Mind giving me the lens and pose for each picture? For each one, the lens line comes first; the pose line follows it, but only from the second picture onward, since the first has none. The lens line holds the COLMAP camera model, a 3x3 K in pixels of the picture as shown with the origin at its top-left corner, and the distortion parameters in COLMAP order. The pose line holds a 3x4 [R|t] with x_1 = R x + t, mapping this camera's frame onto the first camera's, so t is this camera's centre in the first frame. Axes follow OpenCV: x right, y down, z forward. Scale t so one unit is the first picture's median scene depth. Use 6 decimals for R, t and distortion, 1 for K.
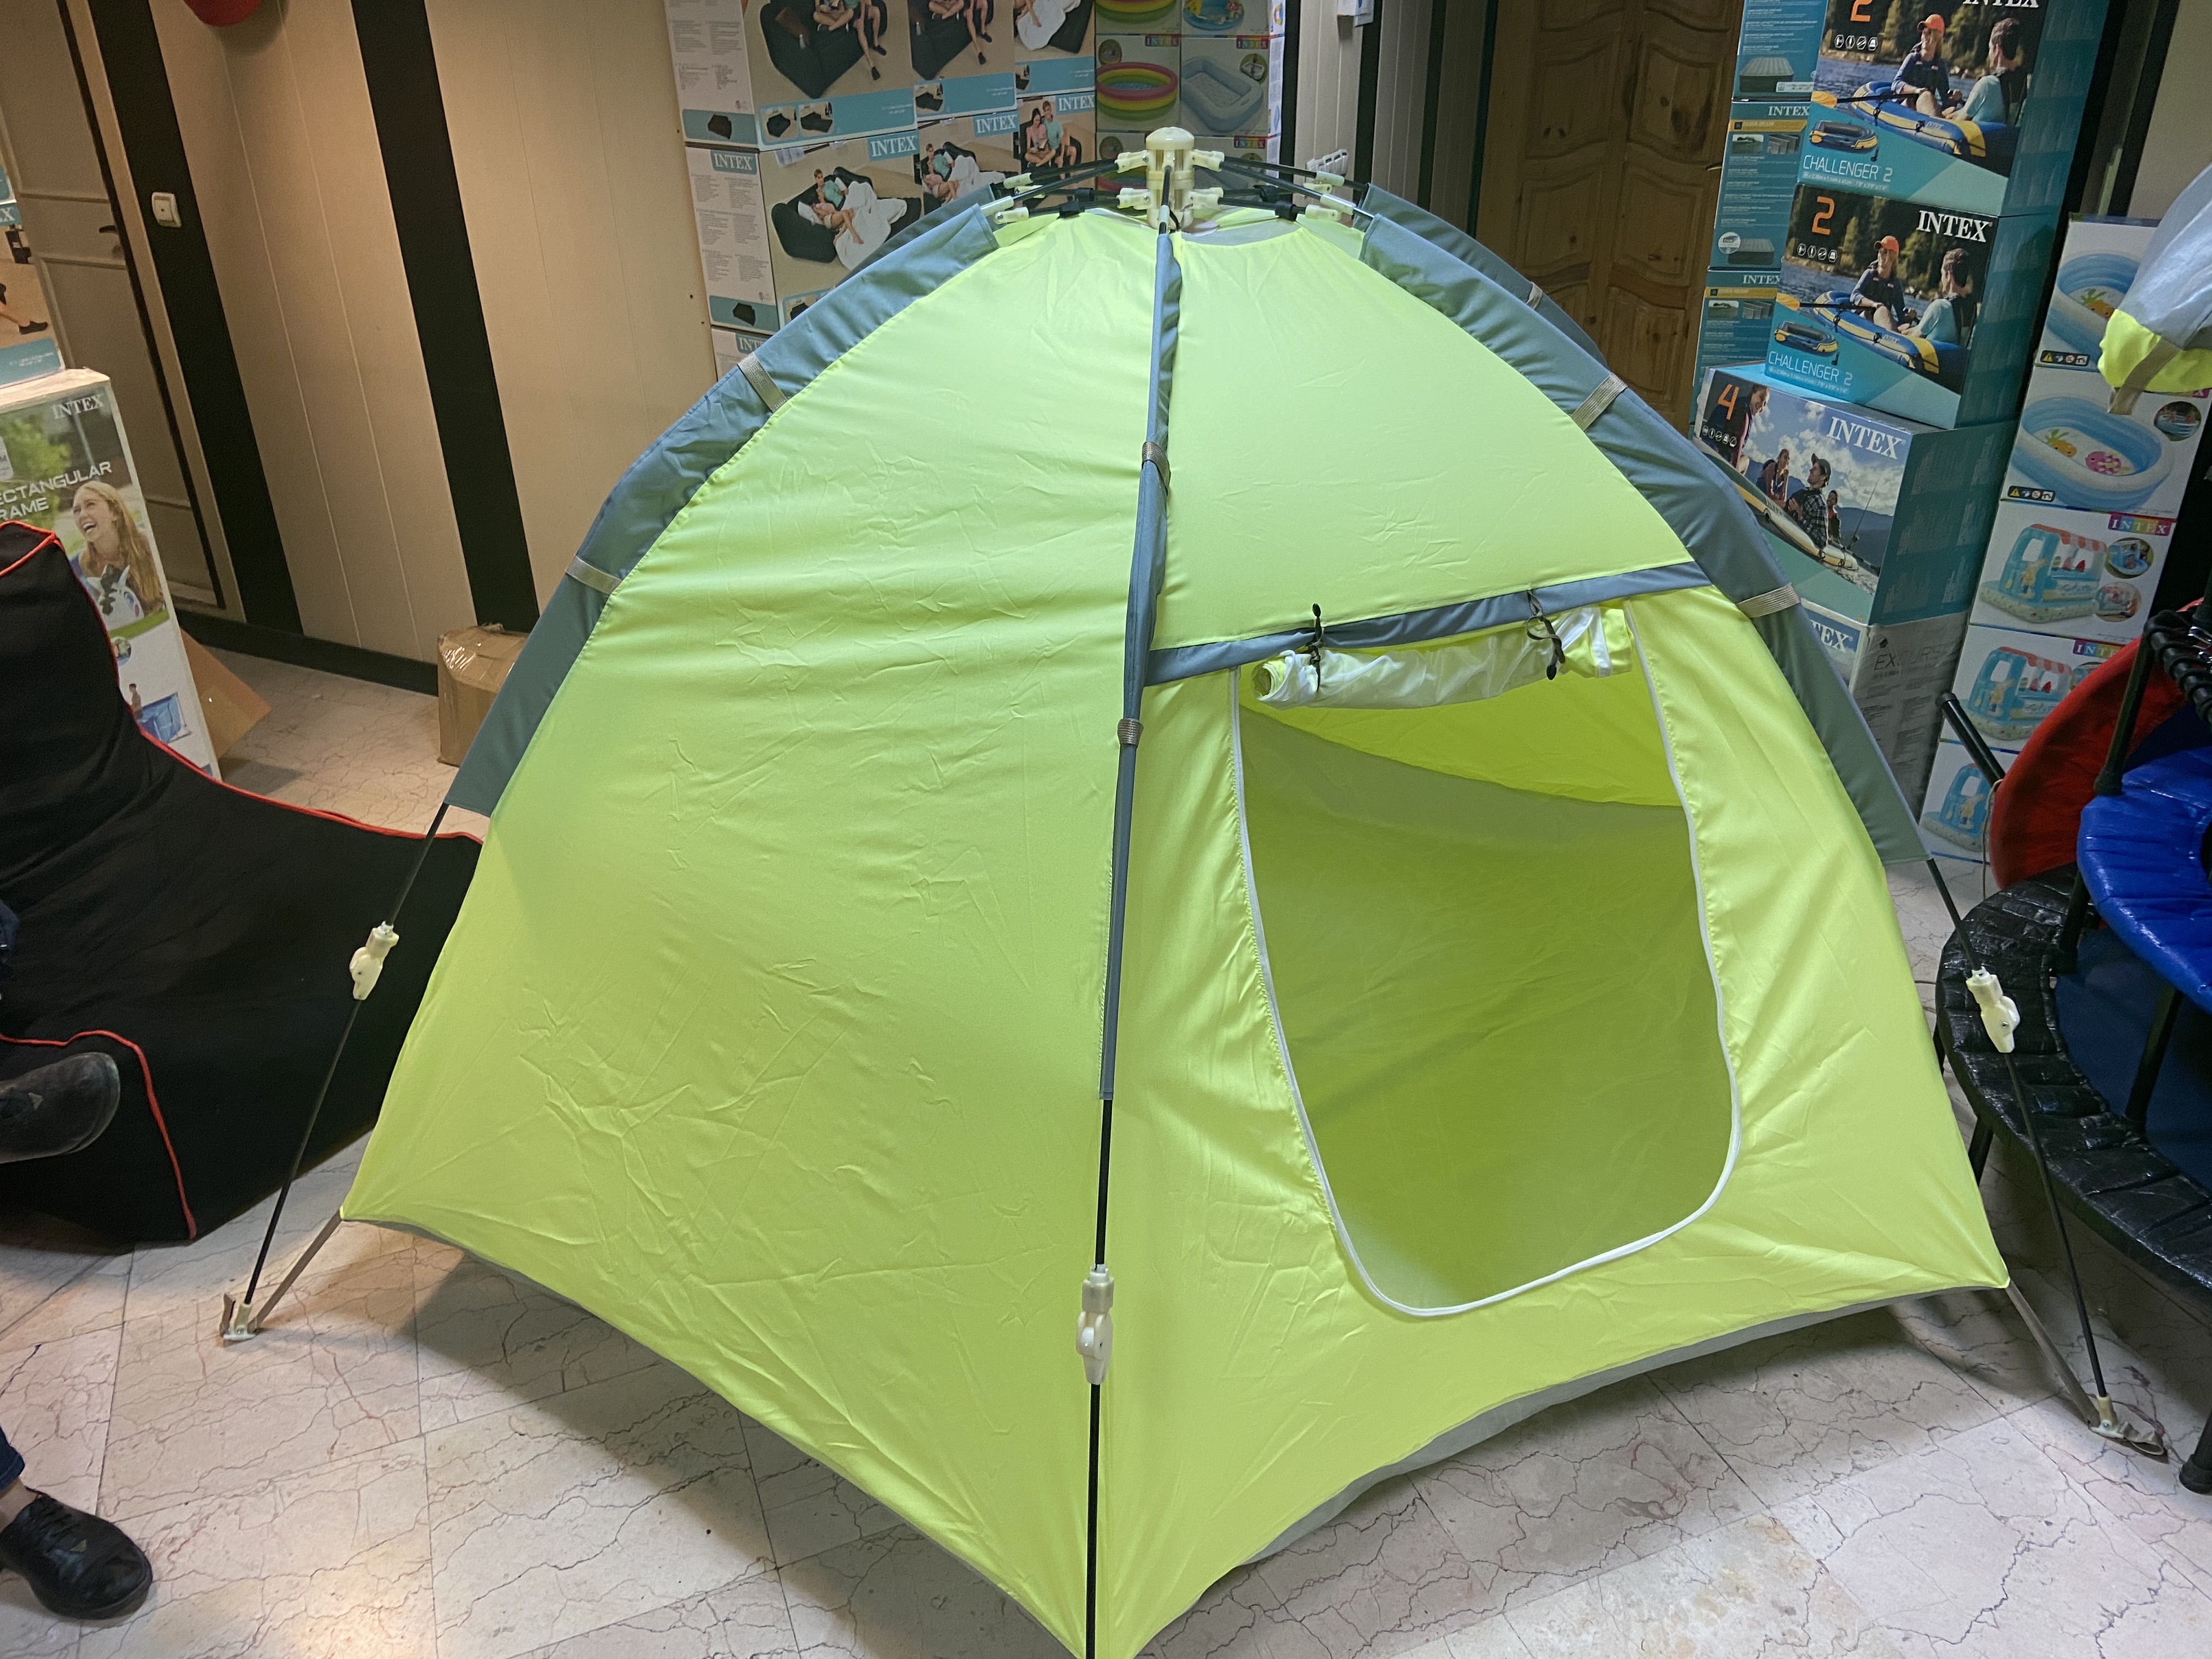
lens RADIAL K [[1661.3, 0, 1106.9], [0, 1661.3, 800.6], [0, 0, 1]] dist [0.103153, -0.126346]
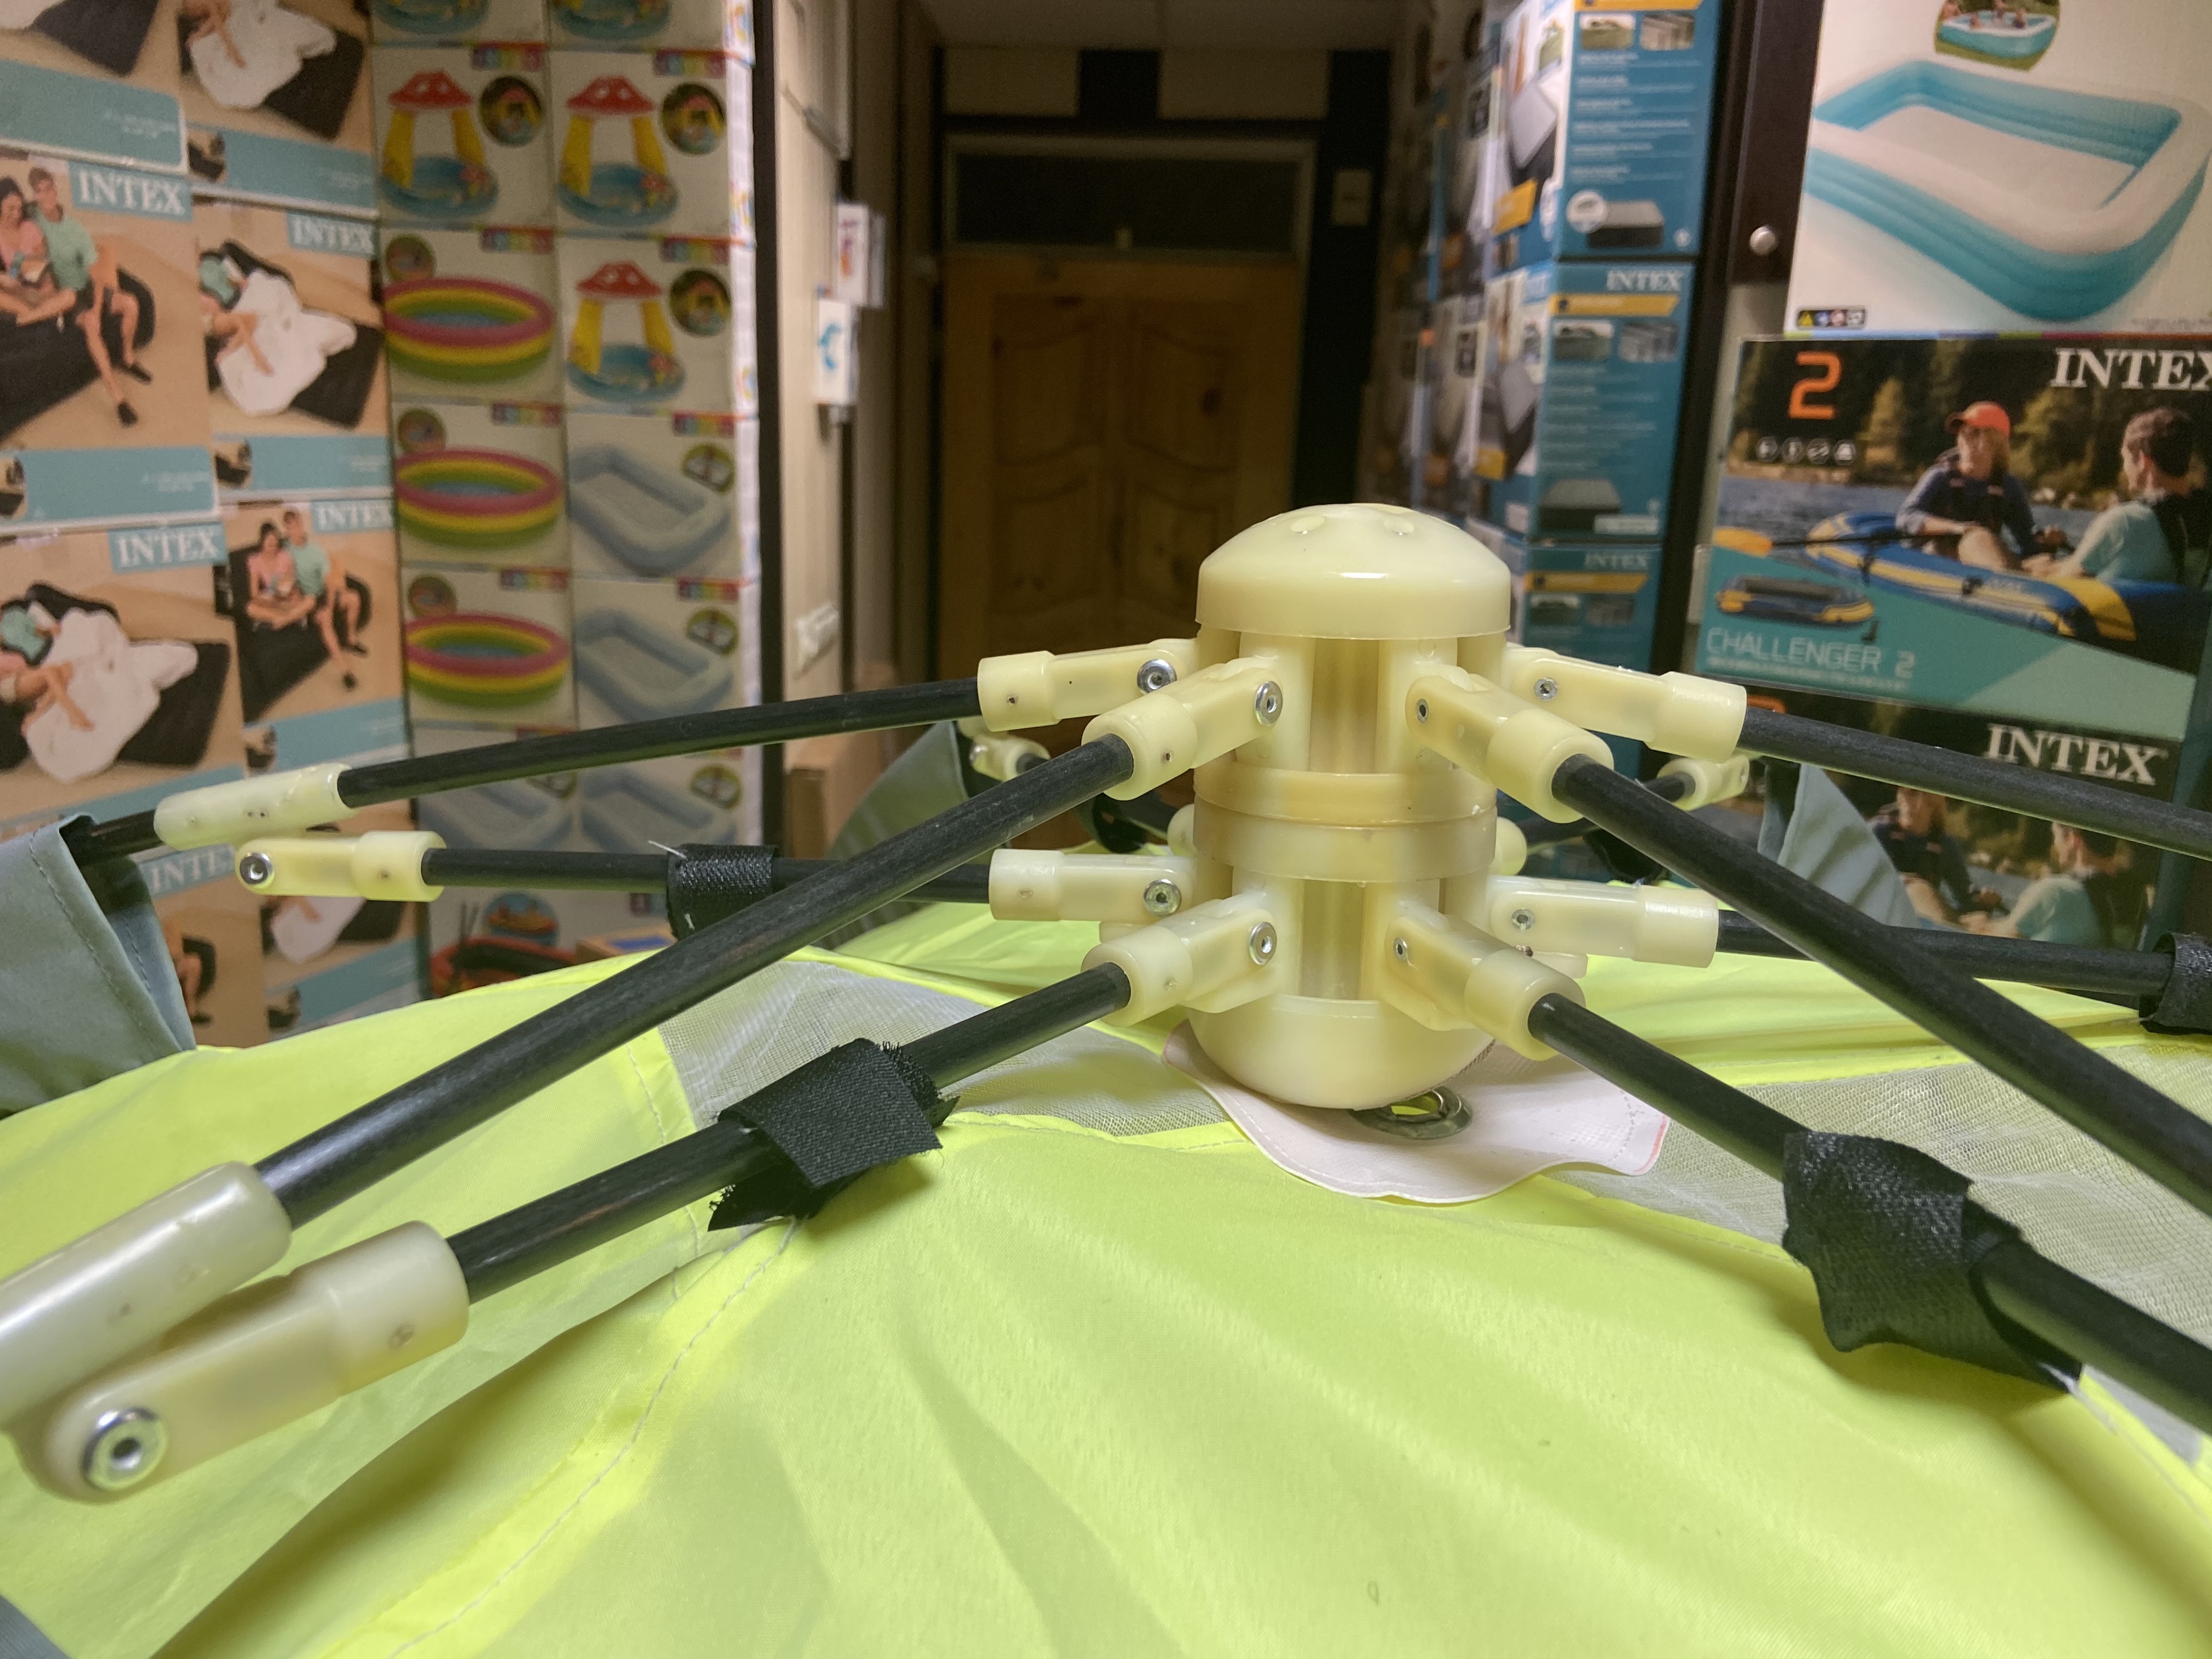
lens RADIAL K [[1661.3, 0, 1080.1], [0, 1661.3, 808.7], [0, 0, 1]] dist [0.103153, -0.126346]
pose [[0.920055, -0.037816, 0.389960, -0.036828], [0.130922, 0.967789, -0.215043, -0.362710], [-0.369267, 0.248906, 0.895370, 0.927890]]
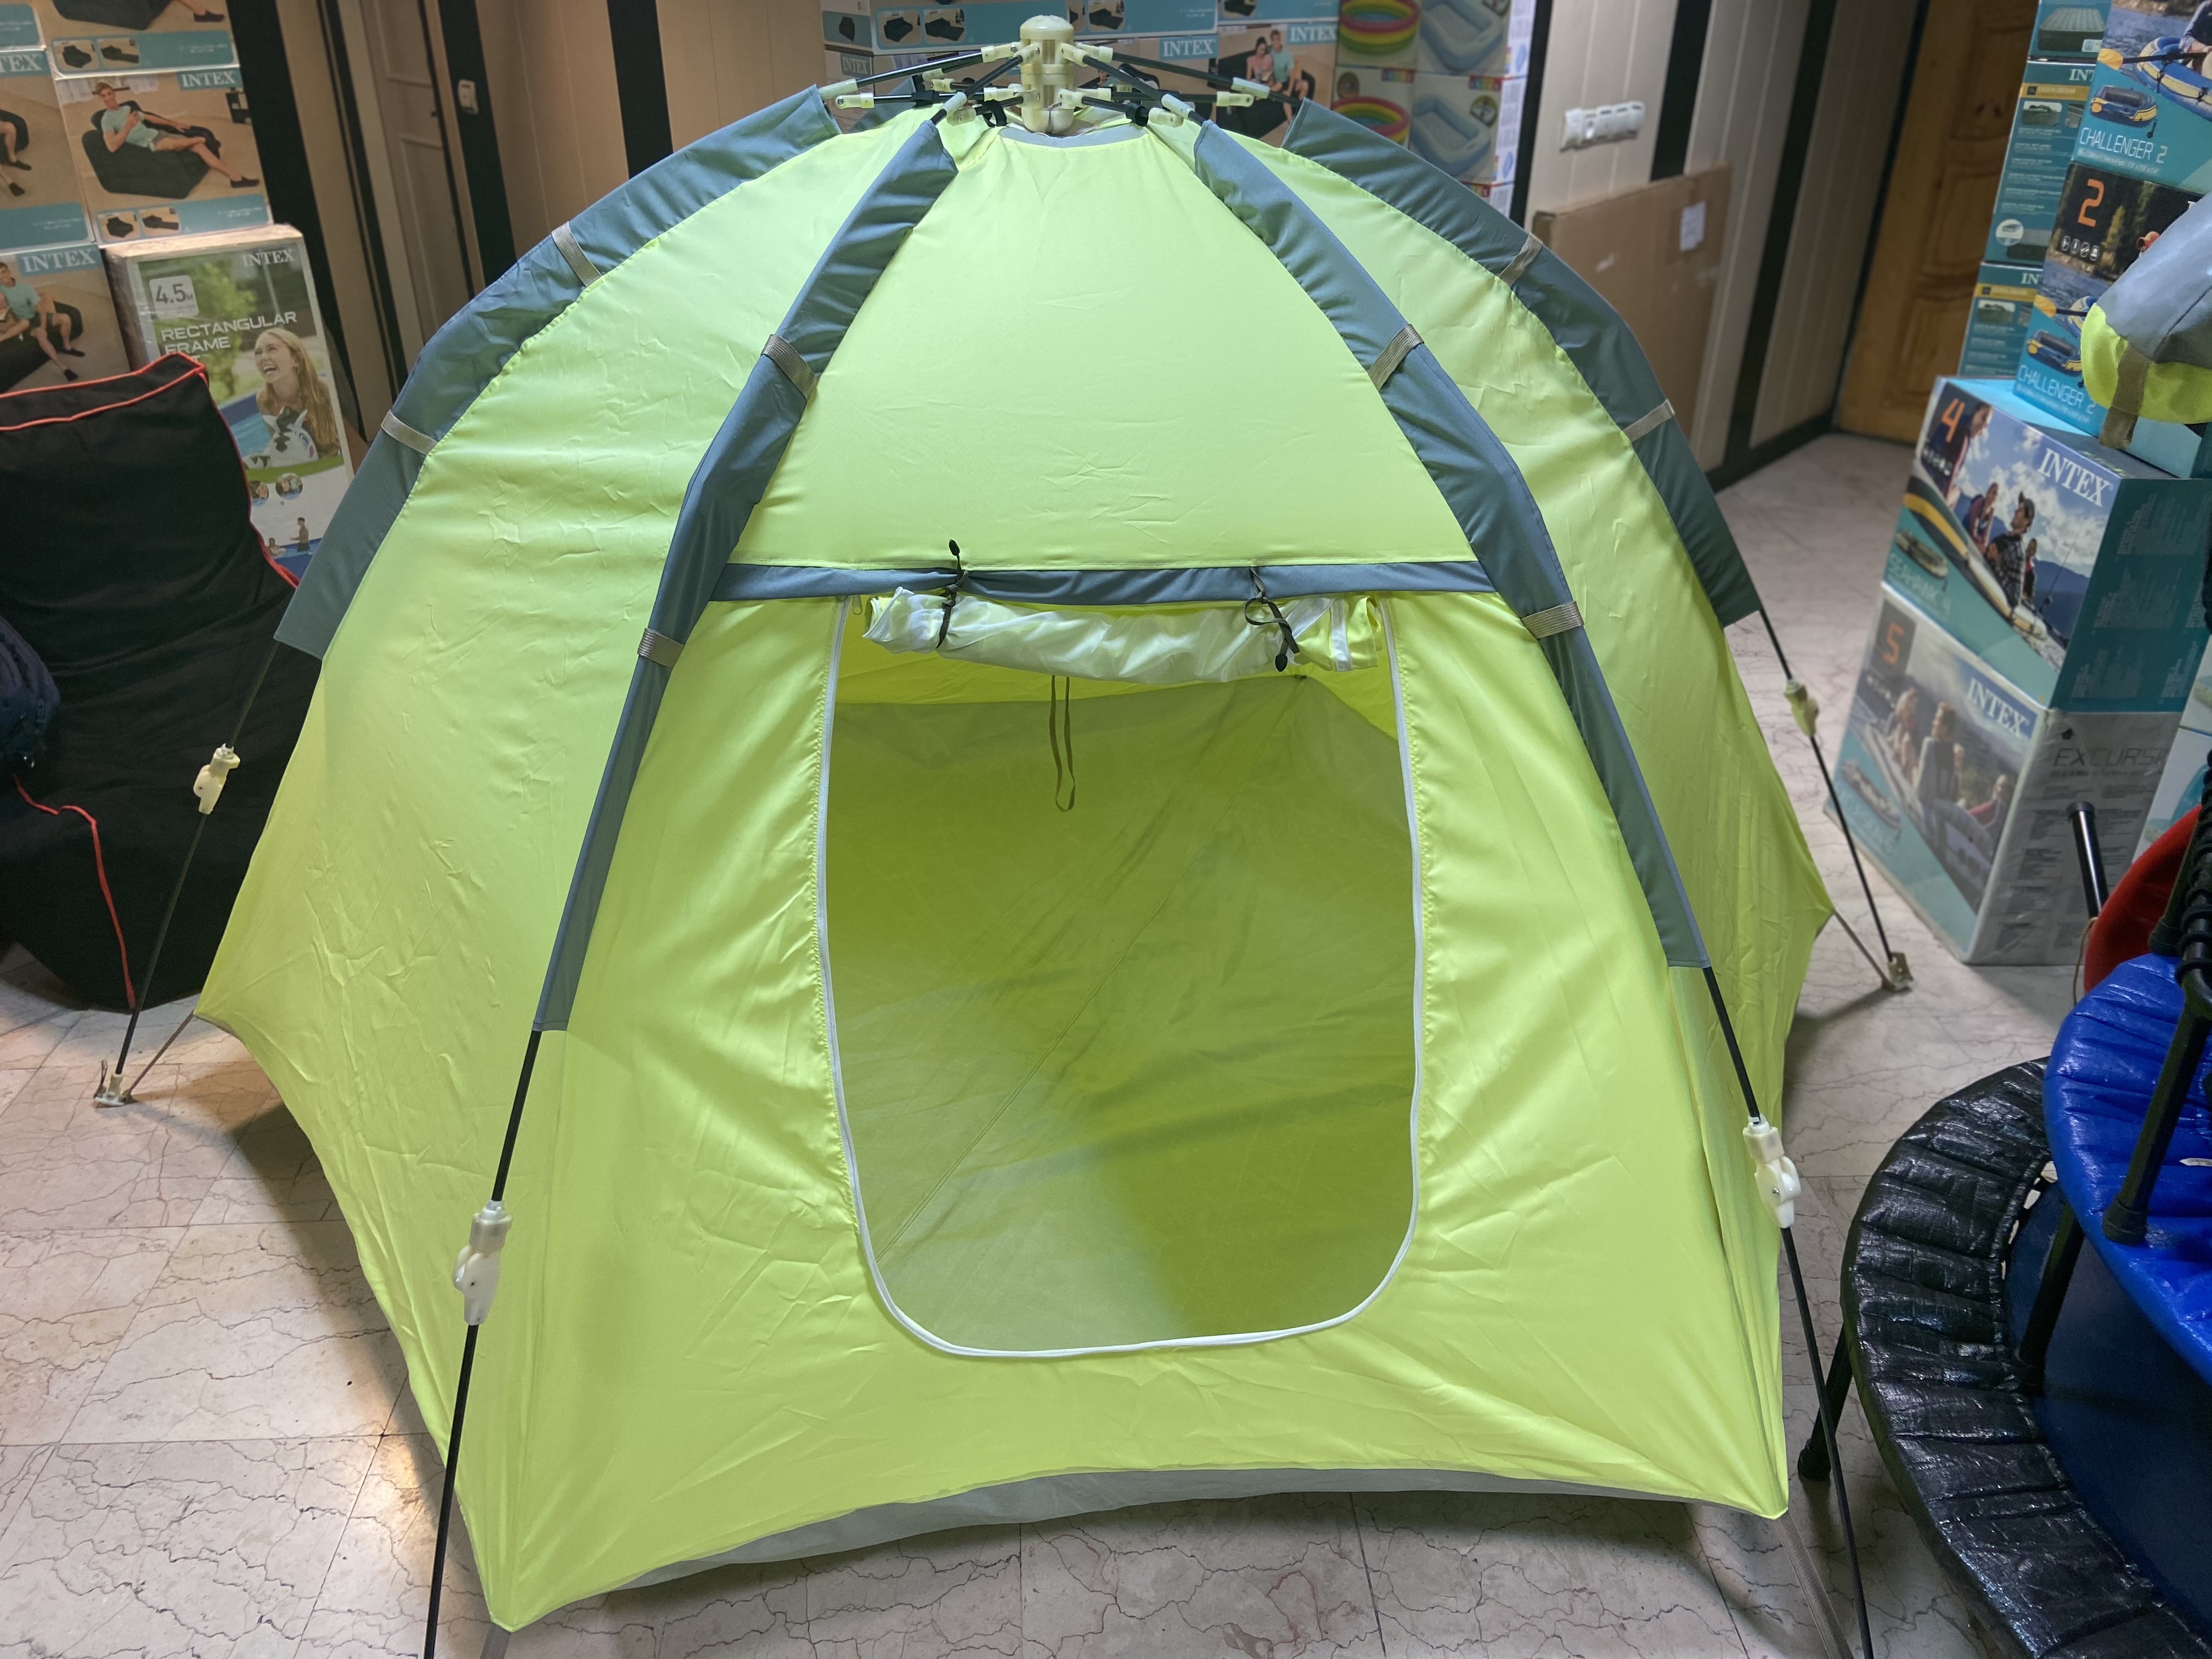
lens RADIAL K [[1661.3, 0, 1106.2], [0, 1661.3, 810.4], [0, 0, 1]] dist [0.103153, -0.126346]
pose [[0.945452, 0.171253, -0.277115, 0.407359], [-0.165881, 0.985212, 0.042901, -0.024590], [0.280364, 0.005407, 0.959879, 0.146592]]
